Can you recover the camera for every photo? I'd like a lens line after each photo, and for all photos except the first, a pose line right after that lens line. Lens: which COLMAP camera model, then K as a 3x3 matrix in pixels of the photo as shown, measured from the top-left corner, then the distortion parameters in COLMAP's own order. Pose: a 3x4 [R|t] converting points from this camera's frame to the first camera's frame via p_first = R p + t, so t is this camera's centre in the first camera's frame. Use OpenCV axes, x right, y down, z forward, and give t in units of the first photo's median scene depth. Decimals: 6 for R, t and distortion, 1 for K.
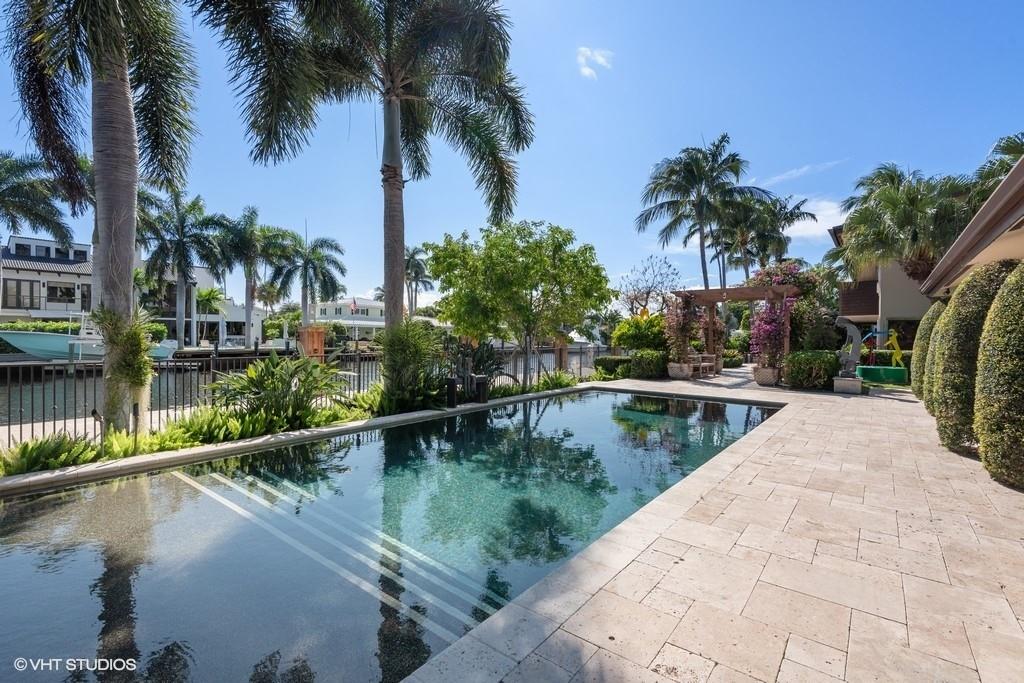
lens RADIAL K [[477.5, 0, 512.0], [0, 477.5, 341.5], [0, 0, 1]] dist [0.022037, 0.000120]
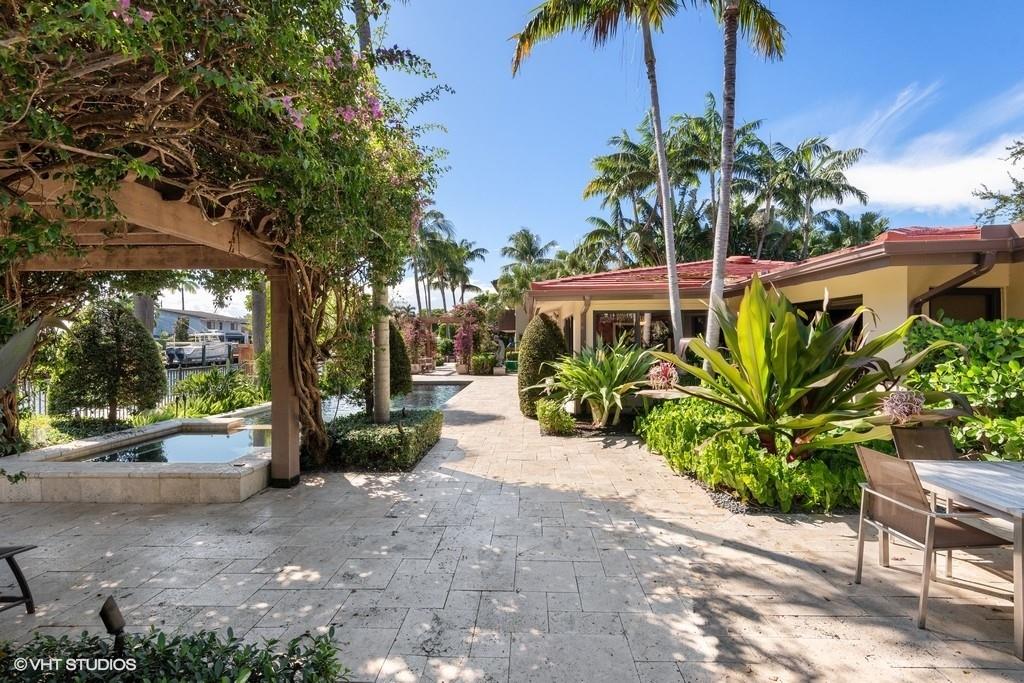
lens RADIAL K [[477.5, 0, 512.0], [0, 477.5, 341.5], [0, 0, 1]] dist [0.022037, 0.000120]
pose [[0.819846, -0.014541, 0.572400, -0.292387], [0.019902, 0.999797, -0.003106, -0.017775], [-0.572239, 0.013938, 0.819969, -0.489963]]
